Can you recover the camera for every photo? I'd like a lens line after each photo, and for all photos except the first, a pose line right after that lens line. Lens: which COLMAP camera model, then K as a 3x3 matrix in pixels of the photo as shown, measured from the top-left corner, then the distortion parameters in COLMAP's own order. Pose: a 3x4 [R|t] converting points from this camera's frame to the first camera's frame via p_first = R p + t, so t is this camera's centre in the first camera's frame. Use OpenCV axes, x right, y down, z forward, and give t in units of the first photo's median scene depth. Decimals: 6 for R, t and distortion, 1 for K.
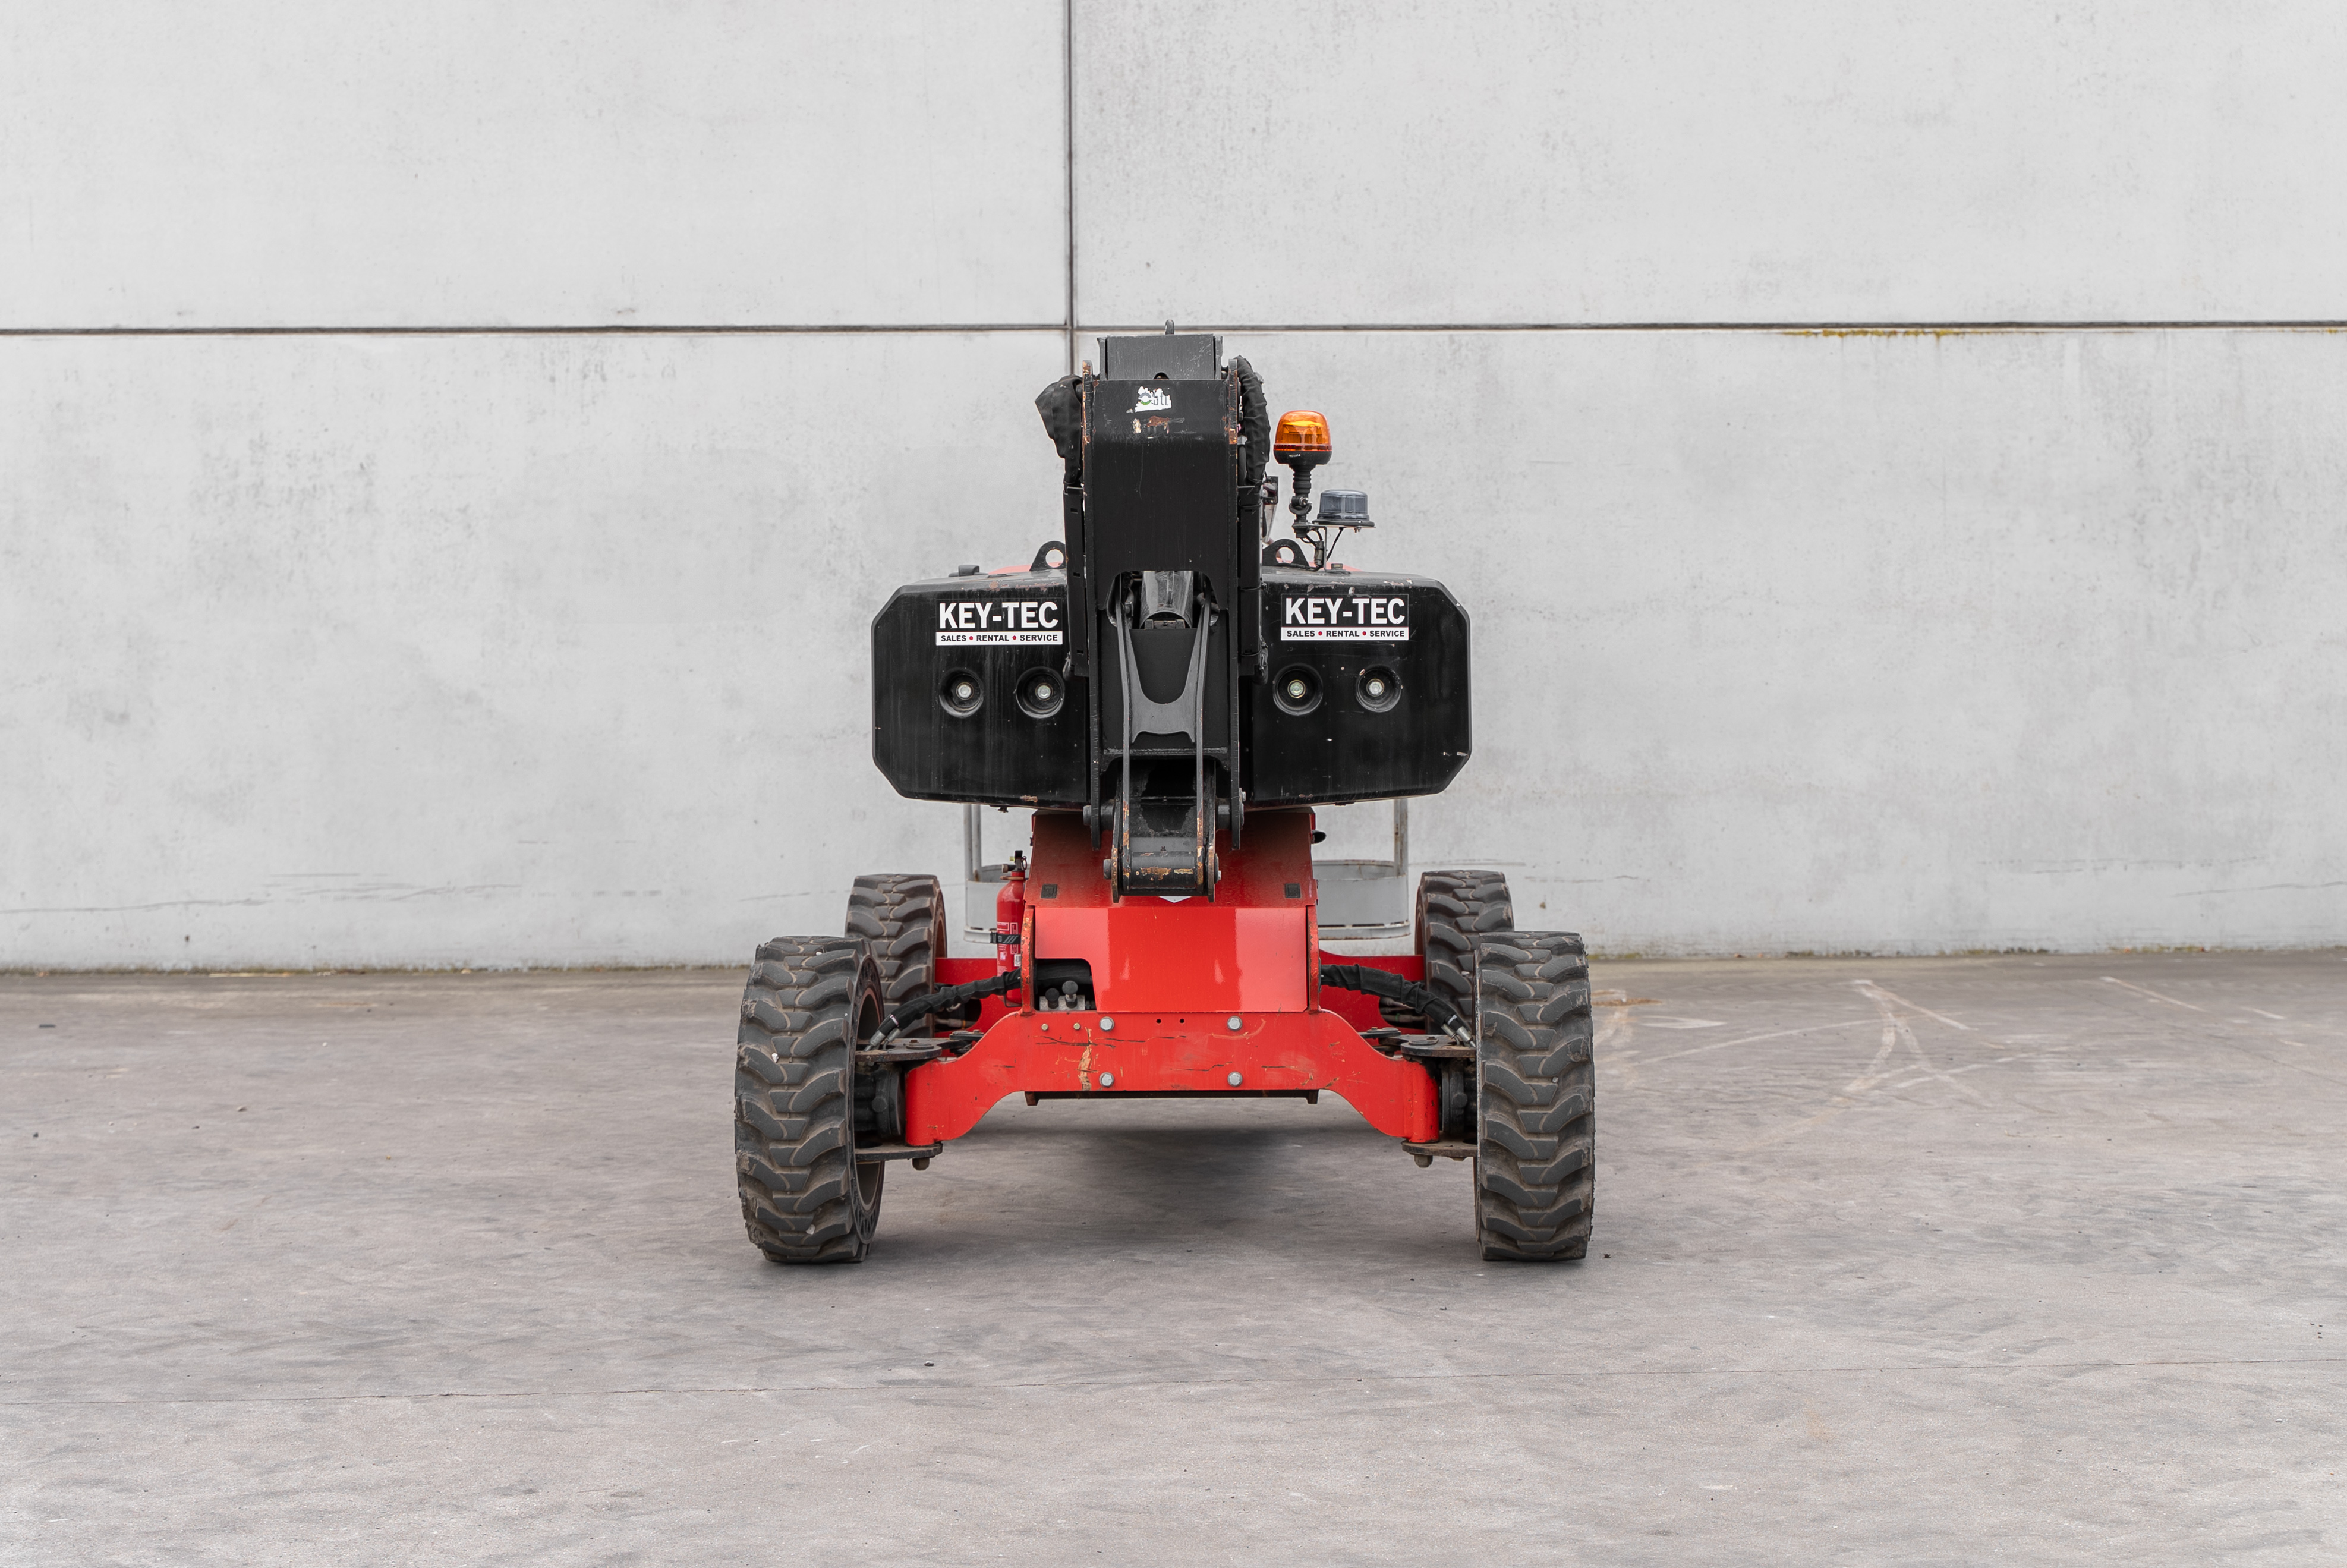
lens RADIAL K [[3376.0, 0, 1138.3], [0, 3376.0, 716.6], [0, 0, 1]] dist [-0.002406, 0.000000]
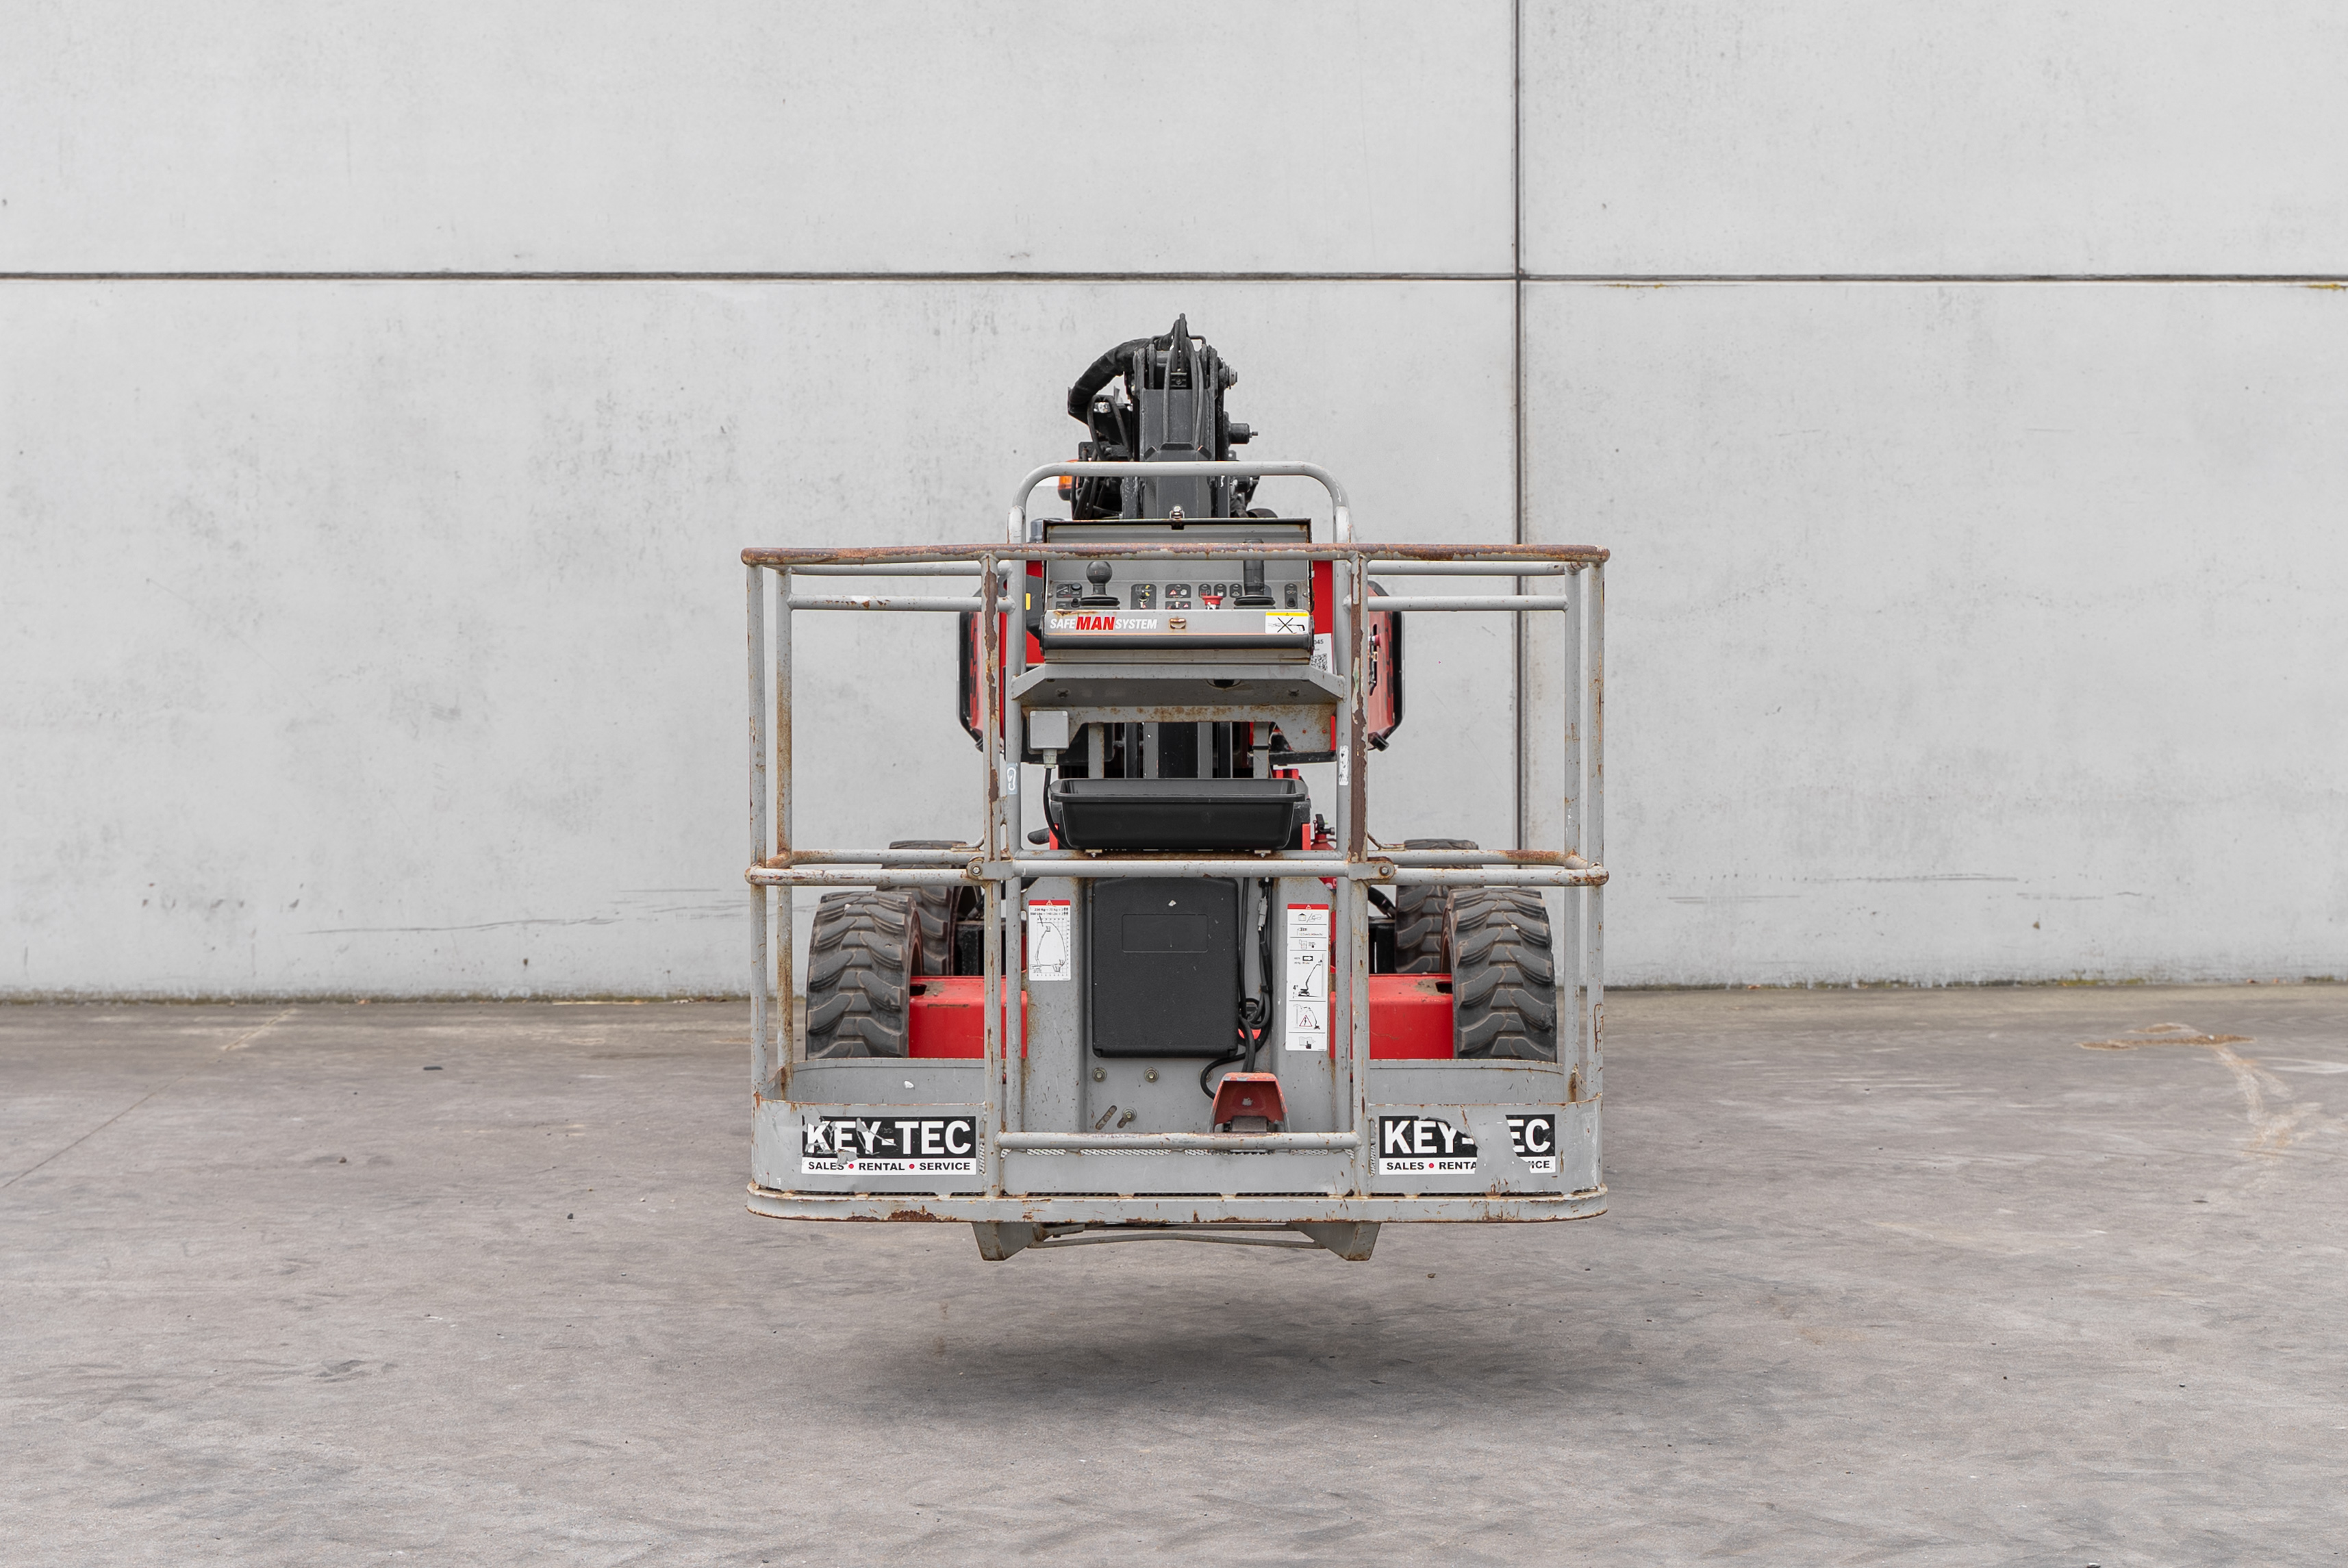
lens RADIAL K [[3418.6, 0, 1137.2], [0, 3418.6, 772.3], [0, 0, 1]] dist [-0.003163, 0.000000]
pose [[0.999833, 0.001499, 0.018220, -0.137554], [-0.001882, 0.999777, 0.021027, -0.003347], [-0.018184, -0.021058, 0.999613, 0.099241]]
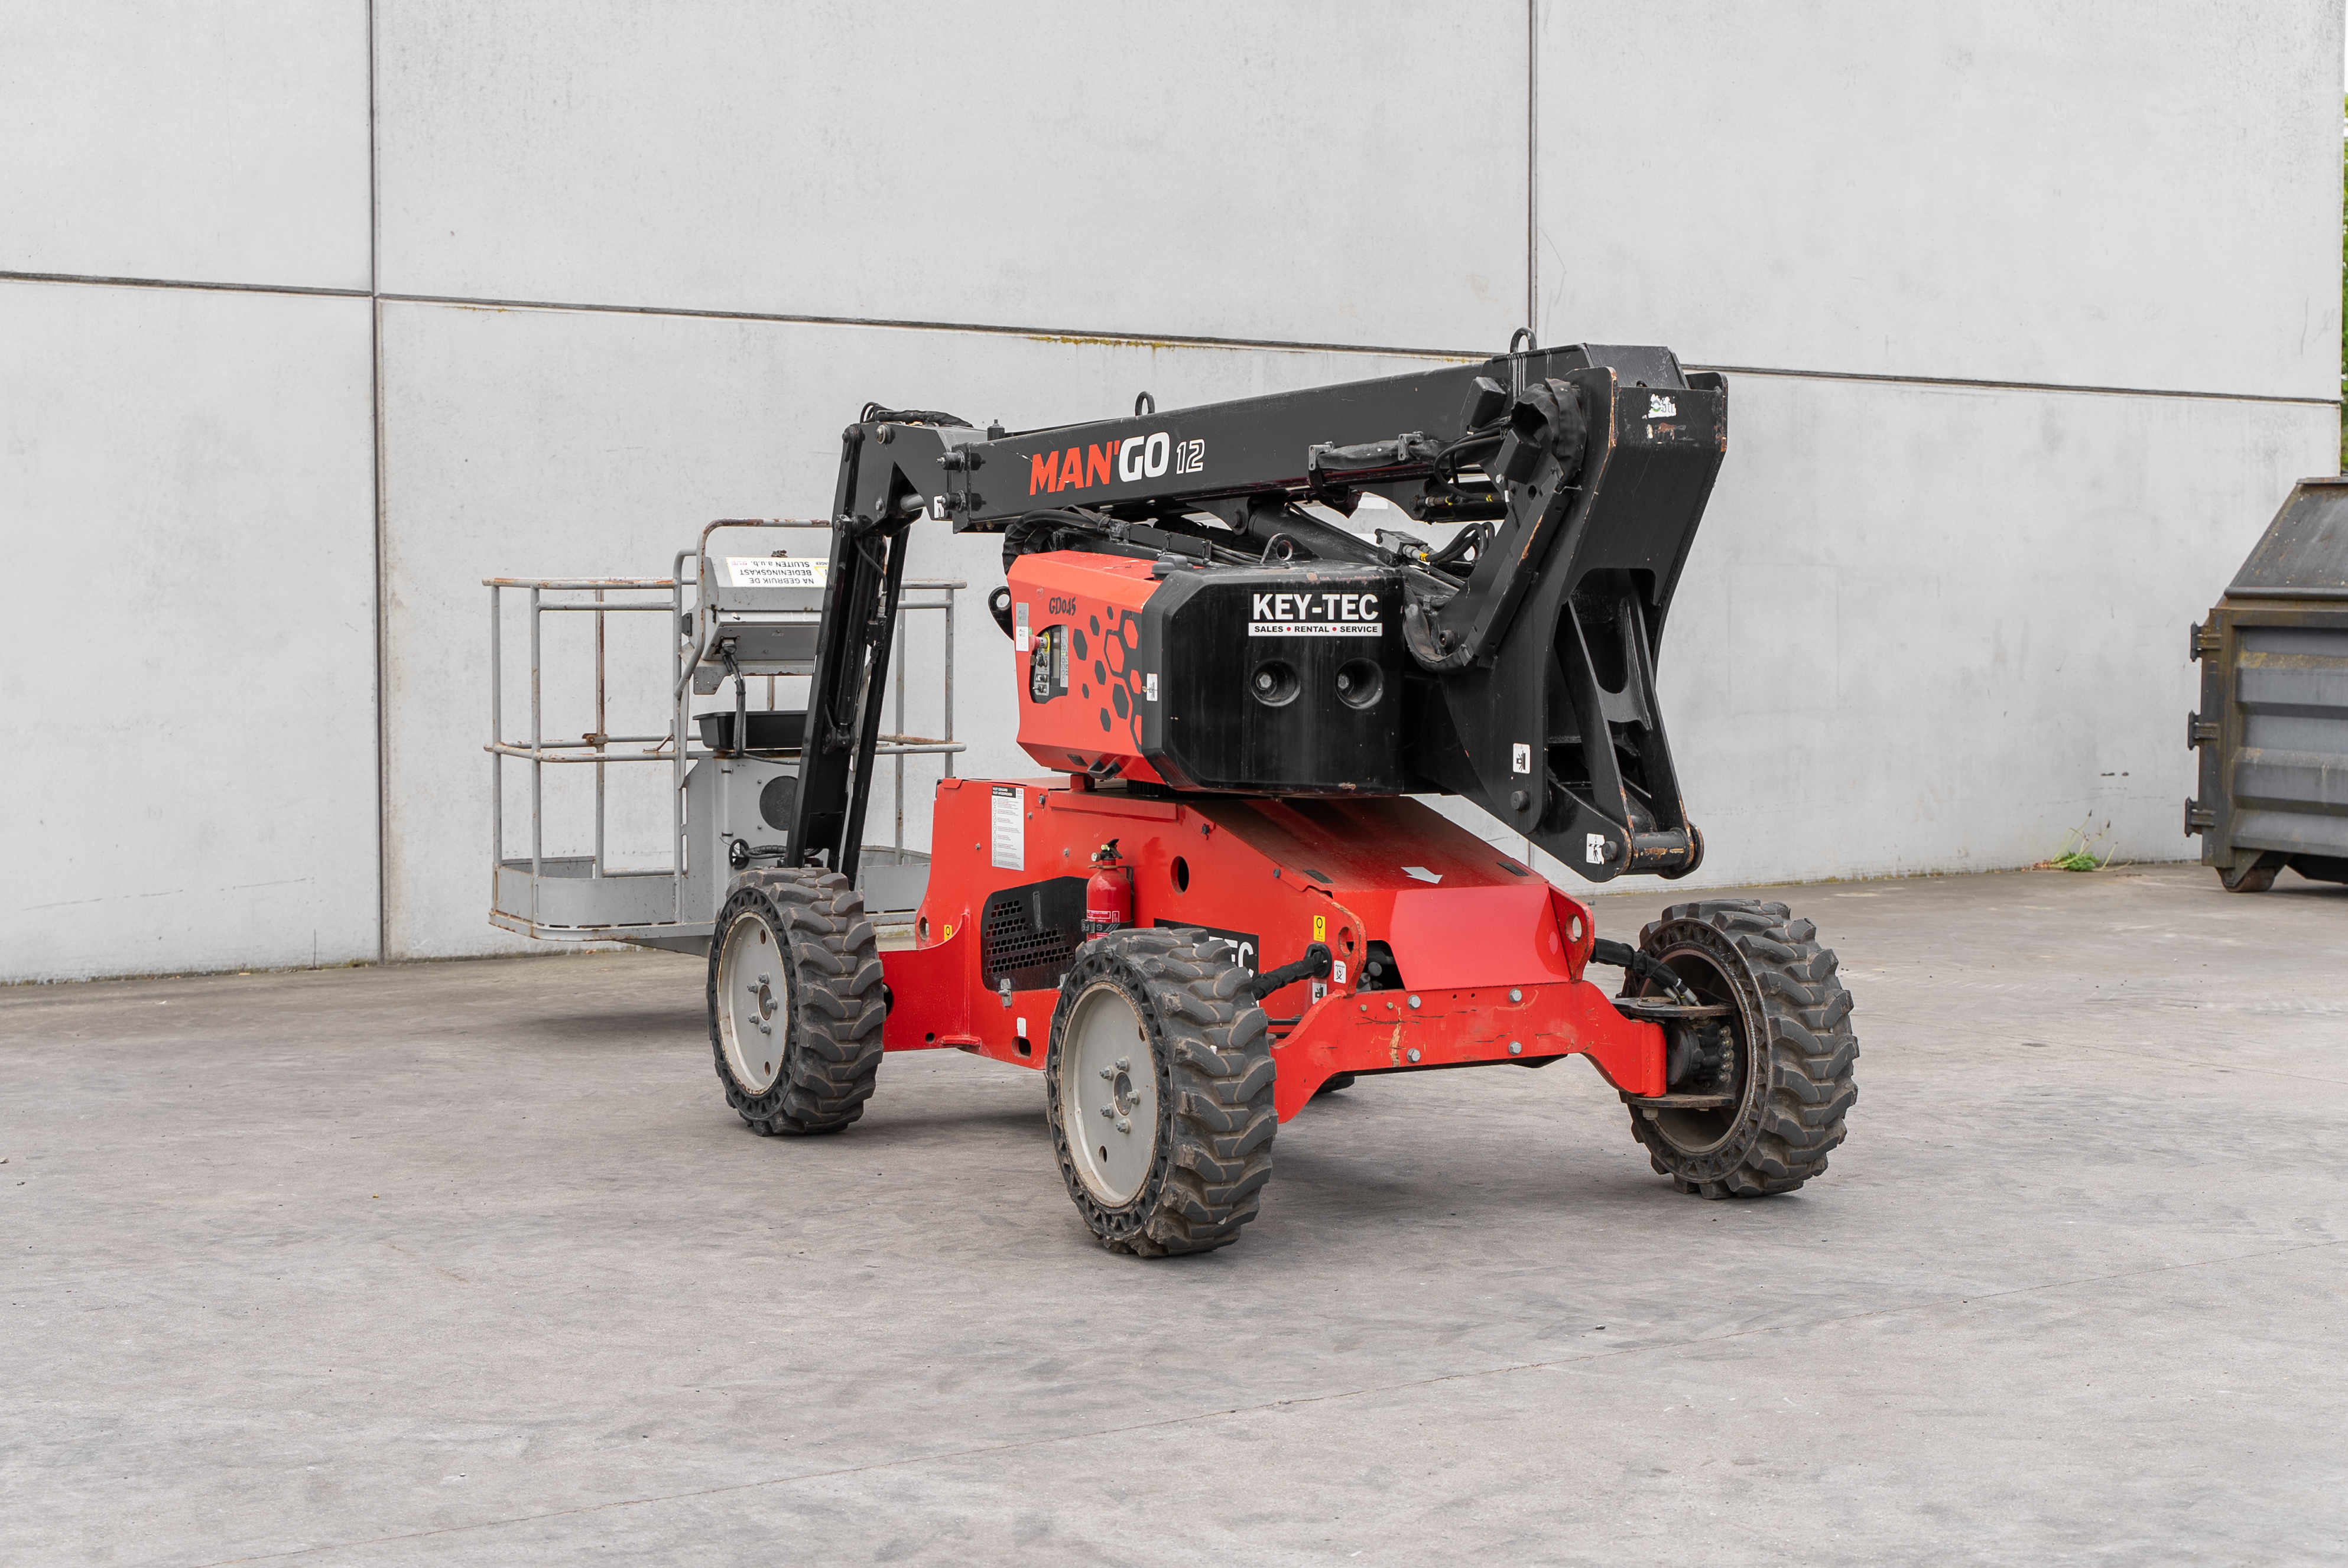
lens RADIAL K [[3376.8, 0, 1126.4], [0, 3376.8, 778.1], [0, 0, 1]] dist [-0.002406, 0.000000]
pose [[0.866448, -0.015134, 0.499038, -0.315065], [0.002864, 0.999675, 0.025343, -0.002917], [-0.499259, -0.020529, 0.866210, 0.070512]]
